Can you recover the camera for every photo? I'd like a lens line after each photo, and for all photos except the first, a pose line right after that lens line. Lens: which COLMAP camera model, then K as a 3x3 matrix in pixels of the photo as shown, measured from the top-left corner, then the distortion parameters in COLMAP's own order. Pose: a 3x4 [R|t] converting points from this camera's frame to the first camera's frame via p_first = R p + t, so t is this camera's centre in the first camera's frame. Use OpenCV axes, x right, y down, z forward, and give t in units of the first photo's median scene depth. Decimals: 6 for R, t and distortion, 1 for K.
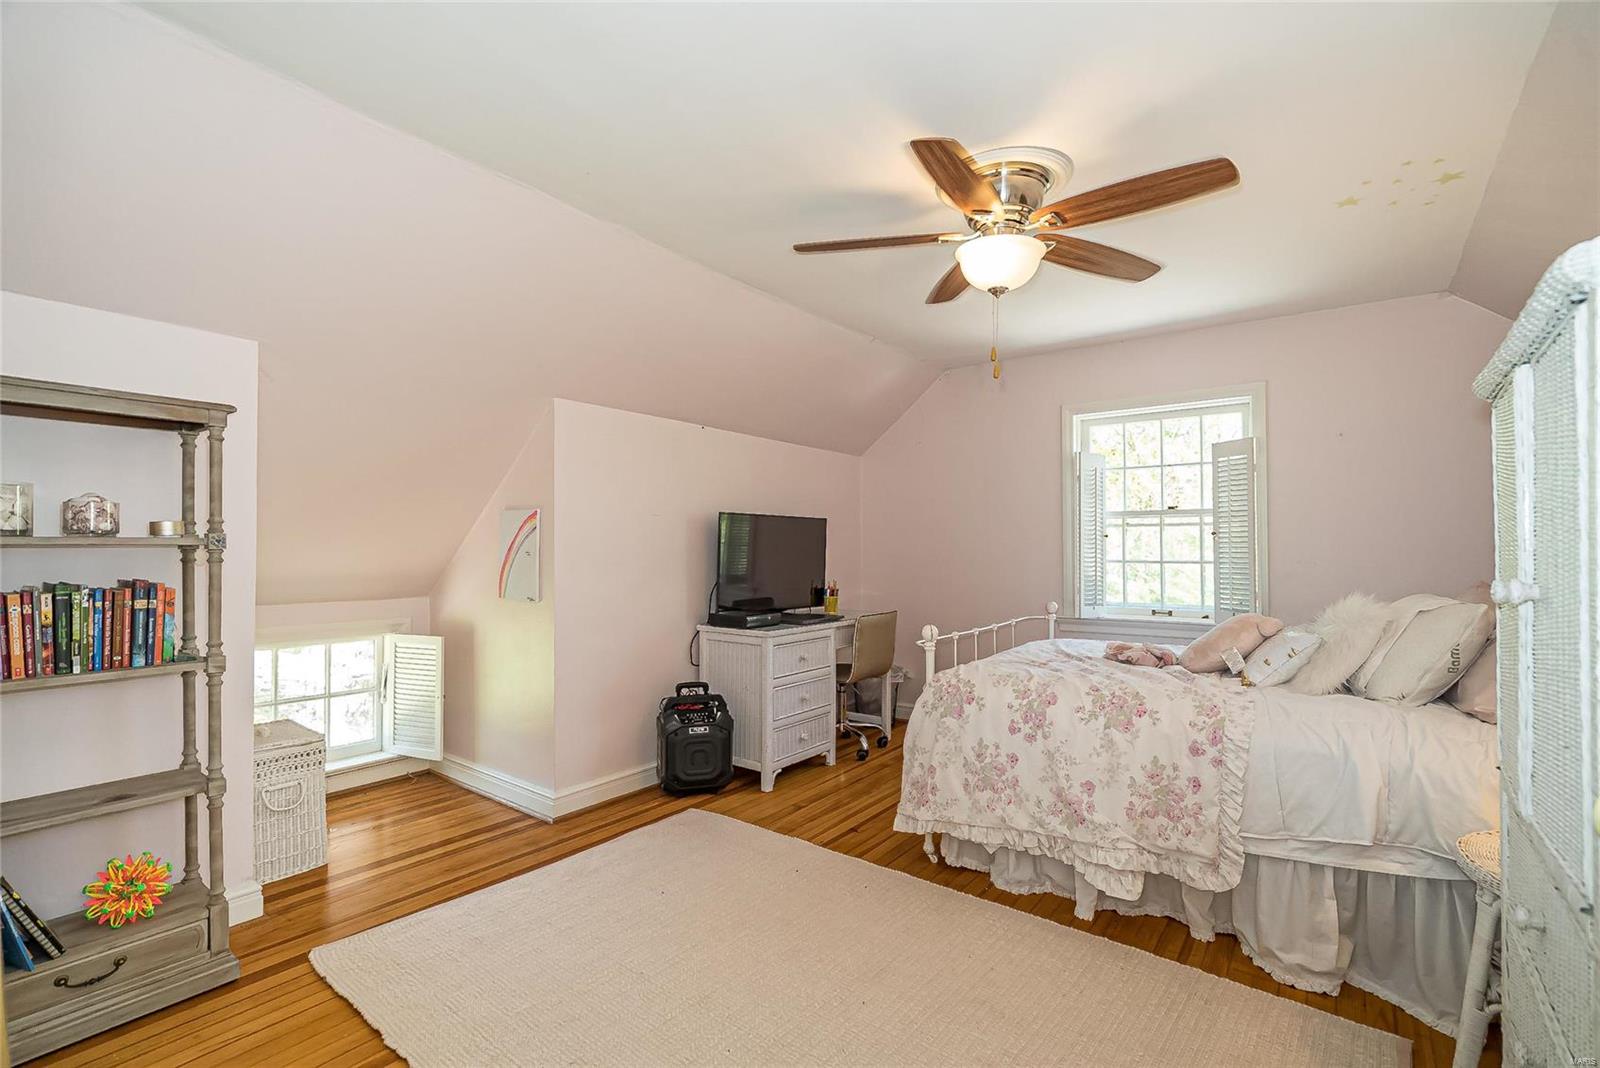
lens RADIAL K [[721.8, 0, 800.0], [0, 721.8, 534.0], [0, 0, 1]] dist [-0.013661, -0.000662]
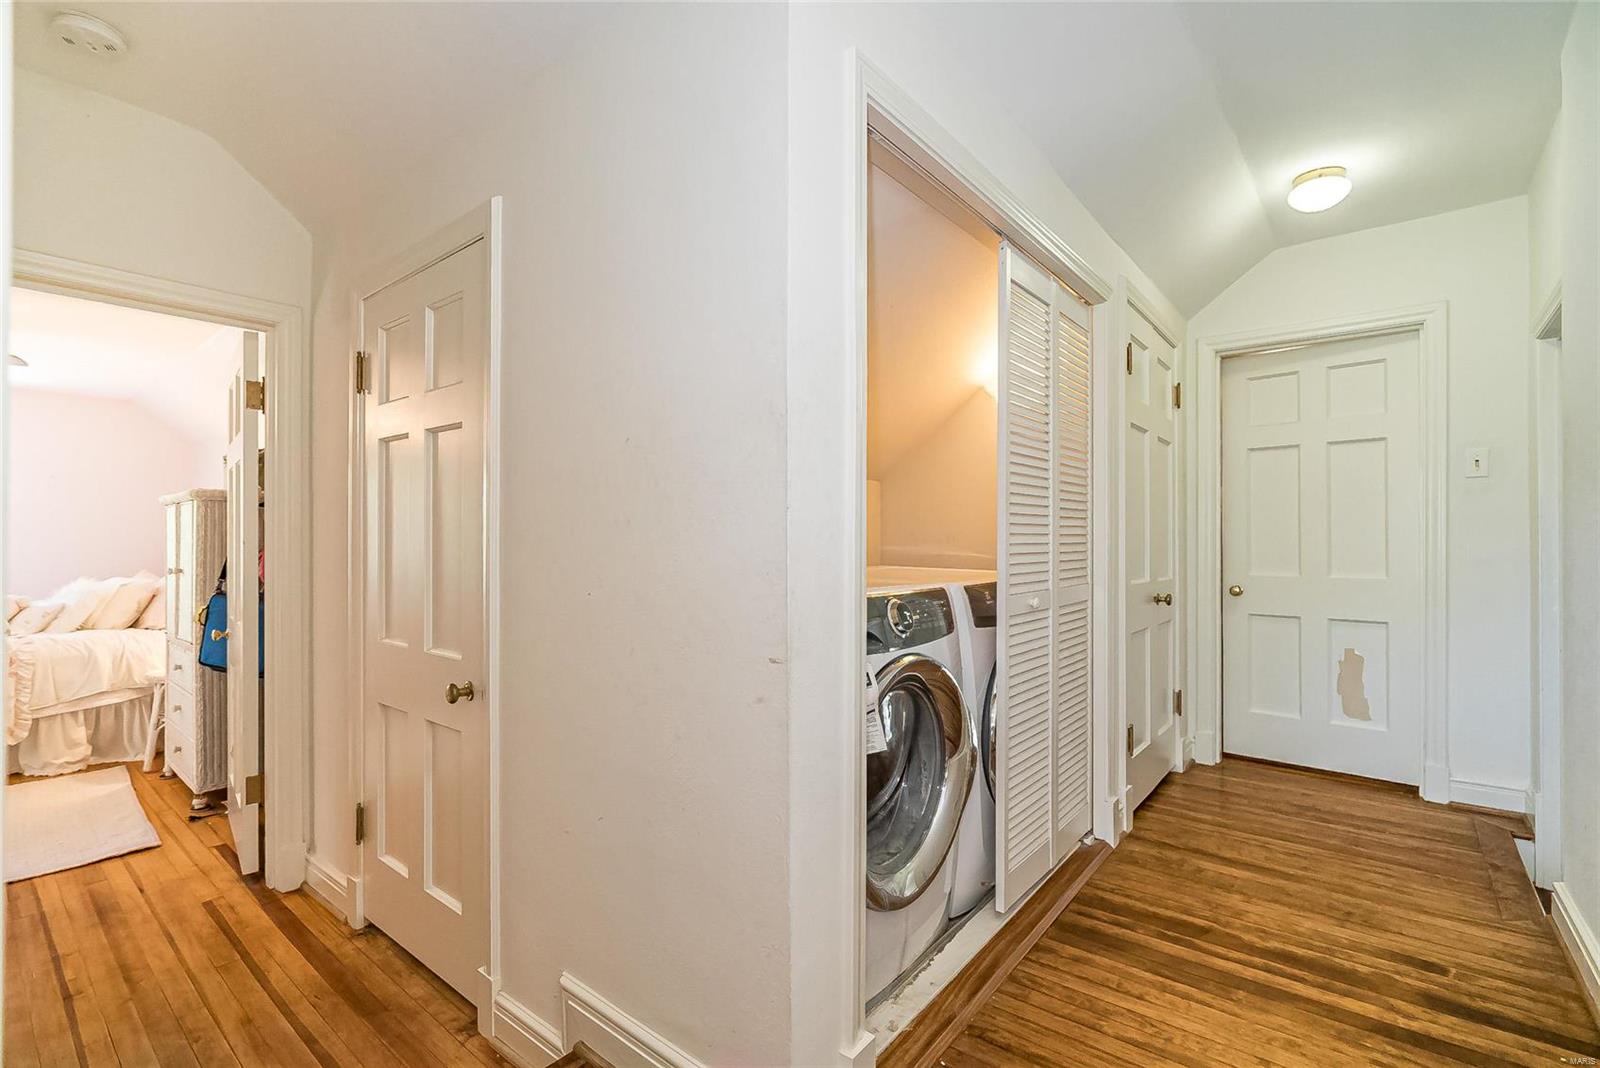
lens RADIAL K [[721.8, 0, 800.0], [0, 721.8, 534.0], [0, 0, 1]] dist [-0.013661, -0.000662]
pose [[0.031815, 0.008370, 0.999459, -1.012401], [-0.020500, 0.999760, -0.007720, -0.056975], [-0.999284, -0.020244, 0.031979, -0.917050]]
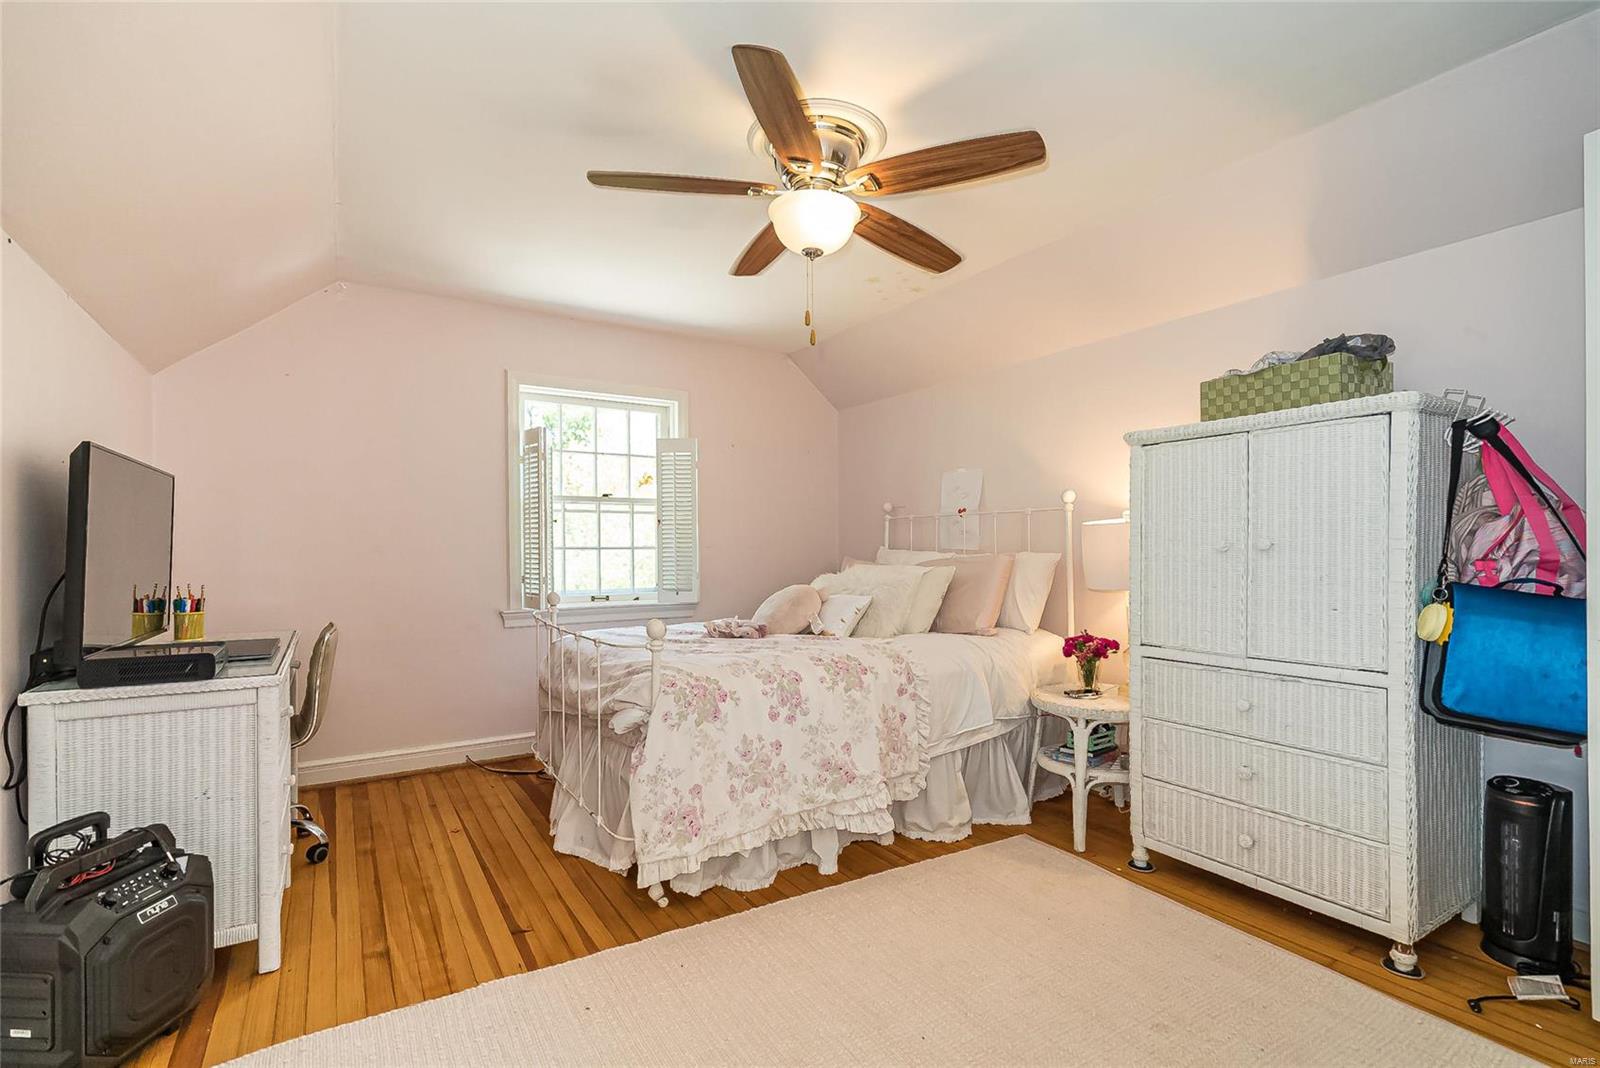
lens RADIAL K [[728.8, 0, 796.3], [0, 728.8, 540.4], [0, 0, 1]] dist [-0.019776, -0.000280]
pose [[0.346113, 0.005850, 0.938175, -0.614889], [-0.017840, 0.999841, 0.000347, 0.038475], [-0.938023, -0.016857, 0.346162, 0.654661]]
